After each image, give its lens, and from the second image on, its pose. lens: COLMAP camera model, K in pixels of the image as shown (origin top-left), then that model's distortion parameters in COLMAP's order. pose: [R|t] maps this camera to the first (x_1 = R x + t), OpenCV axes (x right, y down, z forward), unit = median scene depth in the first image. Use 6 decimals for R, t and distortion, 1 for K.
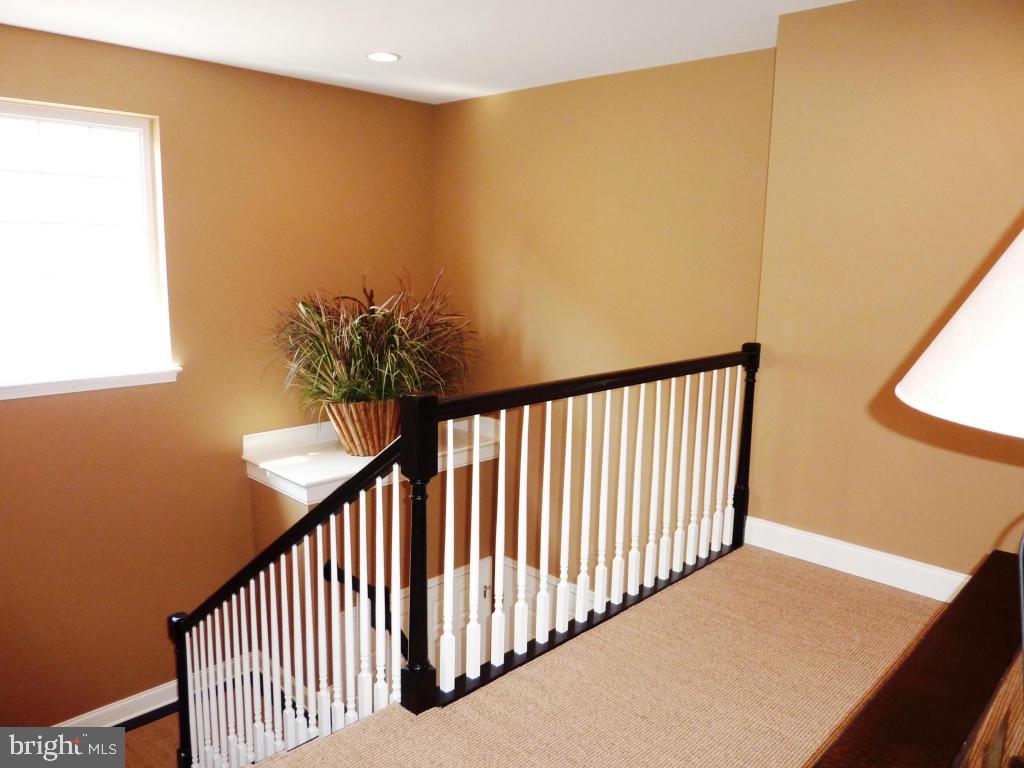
lens RADIAL K [[759.4, 0, 512.0], [0, 759.4, 384.0], [0, 0, 1]] dist [-0.003763, -0.004524]
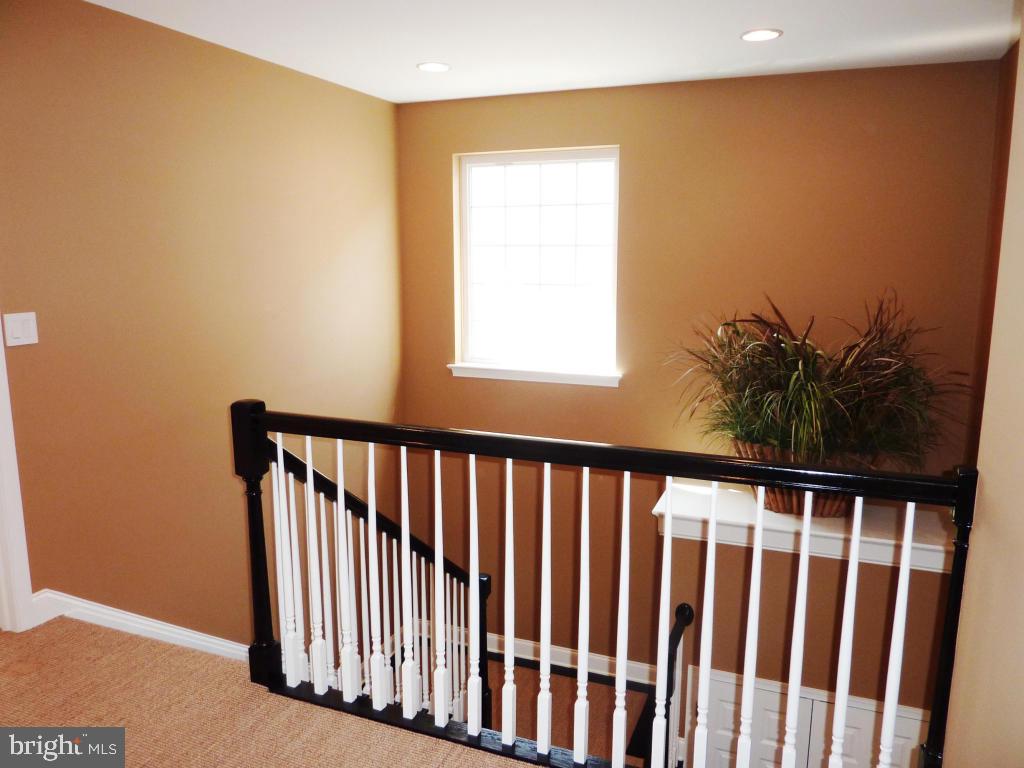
lens RADIAL K [[759.4, 0, 512.0], [0, 759.4, 384.0], [0, 0, 1]] dist [-0.003763, -0.004524]
pose [[0.408467, 0.143564, -0.901412, 0.520541], [-0.159861, 0.983542, 0.084205, -0.082336], [0.898665, 0.109706, 0.424694, 0.437835]]
